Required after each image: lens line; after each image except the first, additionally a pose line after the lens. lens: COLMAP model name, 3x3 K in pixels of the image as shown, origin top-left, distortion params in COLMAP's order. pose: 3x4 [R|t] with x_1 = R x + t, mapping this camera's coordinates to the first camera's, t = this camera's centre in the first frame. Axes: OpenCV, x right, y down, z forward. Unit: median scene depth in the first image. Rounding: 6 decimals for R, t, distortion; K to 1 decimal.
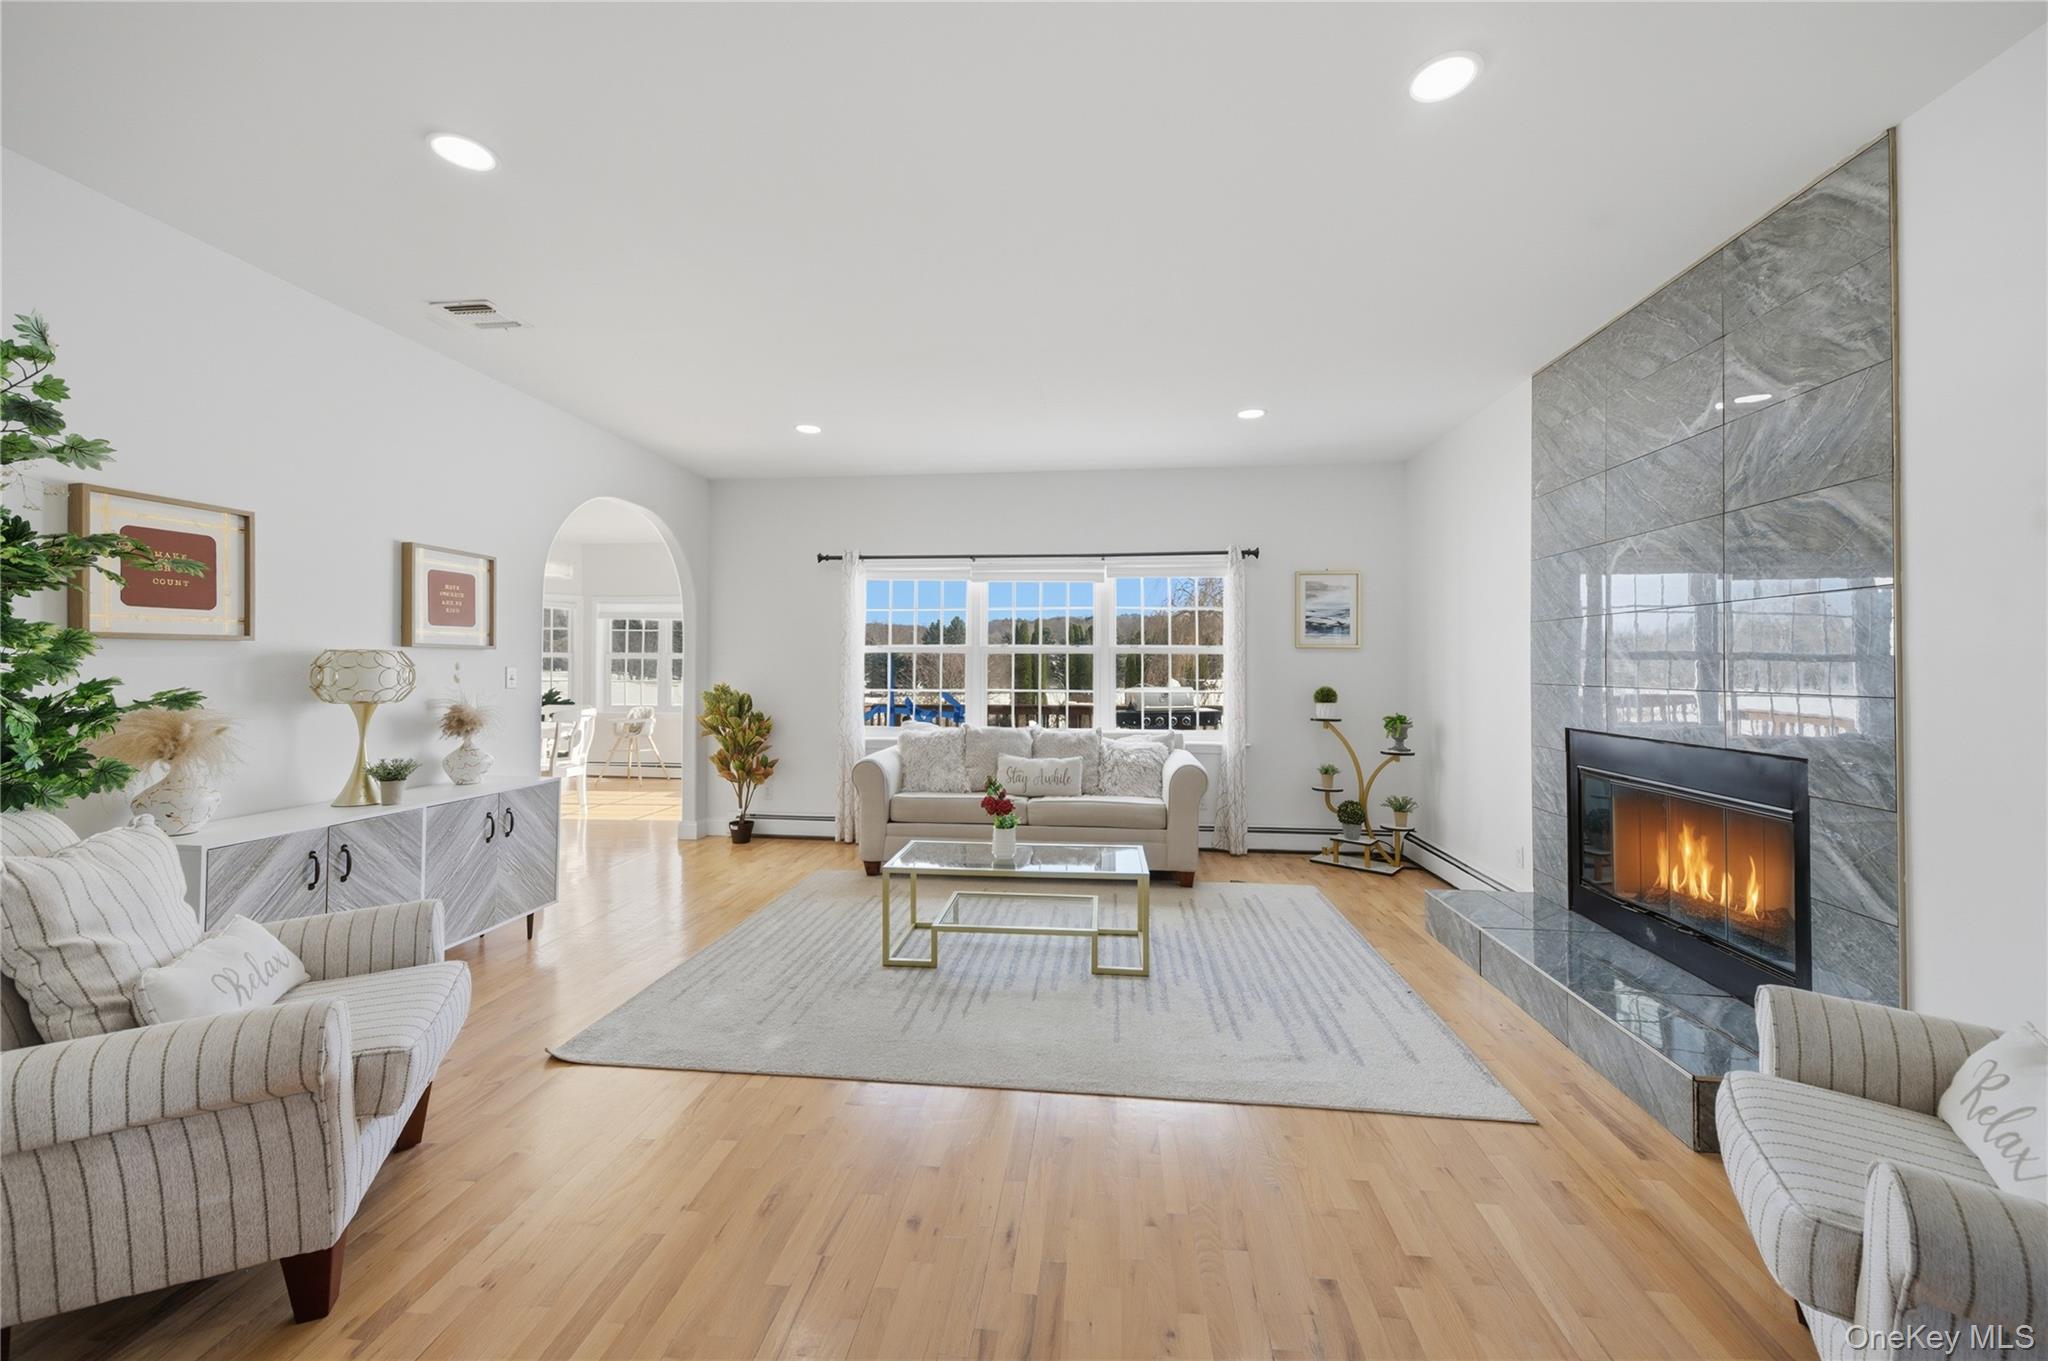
lens RADIAL K [[749.8, 0, 1022.3], [0, 749.8, 660.8], [0, 0, 1]] dist [-0.002217, -0.000465]
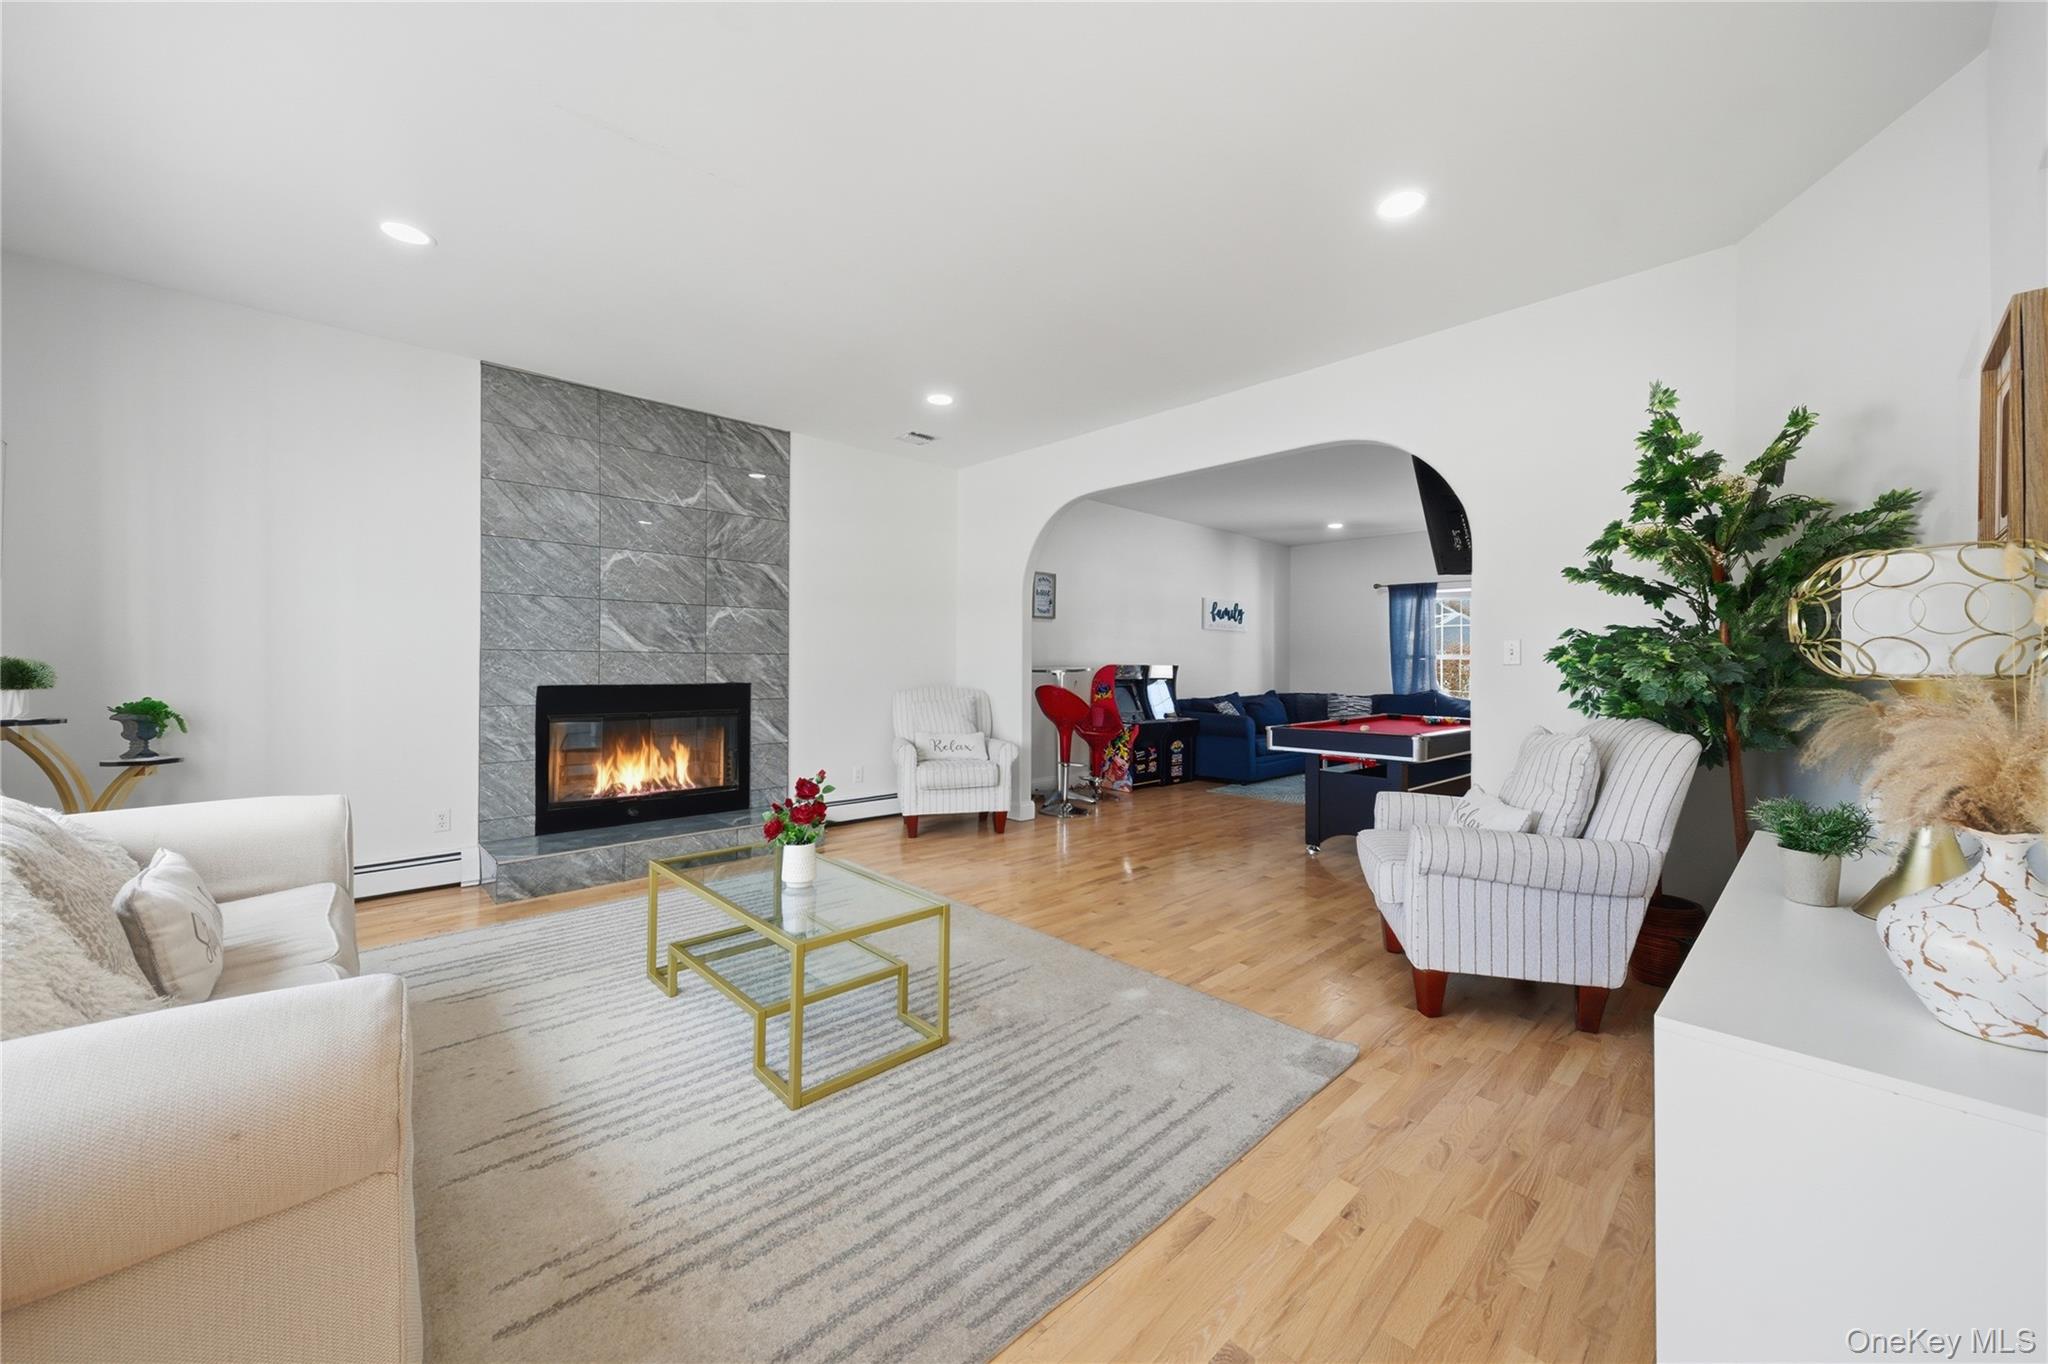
lens RADIAL K [[749.8, 0, 1022.8], [0, 749.8, 669.5], [0, 0, 1]] dist [-0.002217, -0.000465]
pose [[-0.757687, -0.014983, 0.652446, -0.834053], [-0.014648, 0.999875, 0.005950, 0.055915], [-0.652453, -0.005049, -0.757812, 1.783556]]
